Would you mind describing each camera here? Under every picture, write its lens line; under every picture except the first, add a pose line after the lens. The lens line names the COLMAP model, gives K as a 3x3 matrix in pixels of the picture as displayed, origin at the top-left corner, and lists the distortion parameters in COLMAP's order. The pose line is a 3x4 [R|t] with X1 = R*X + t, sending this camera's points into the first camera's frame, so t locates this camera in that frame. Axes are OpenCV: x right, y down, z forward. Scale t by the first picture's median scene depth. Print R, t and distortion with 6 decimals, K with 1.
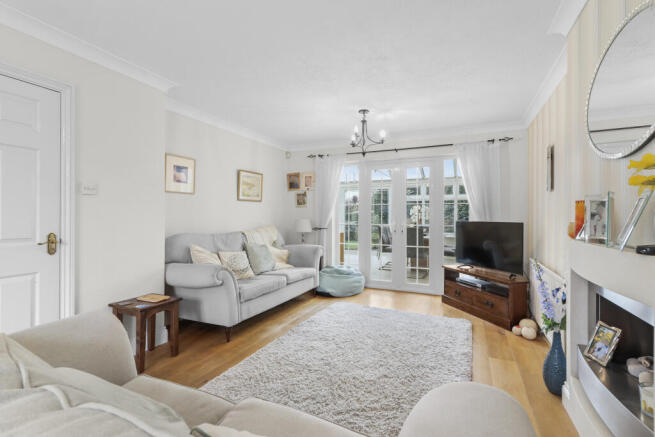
lens RADIAL K [[312.4, 0, 330.6], [0, 312.4, 215.5], [0, 0, 1]] dist [0.003296, 0.001135]
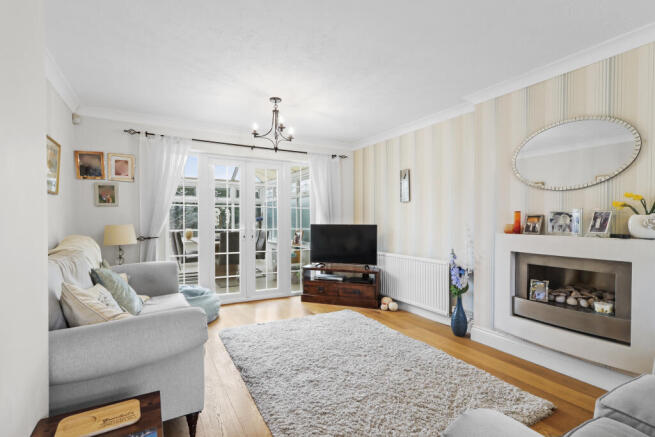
lens RADIAL K [[312.1, 0, 328.9], [0, 312.1, 224.8], [0, 0, 1]] dist [0.002878, 0.000713]
pose [[0.587481, -0.014974, 0.809099, -0.440999], [-0.000539, 0.999821, 0.018894, -0.001628], [-0.809238, -0.011536, 0.587368, 0.315023]]
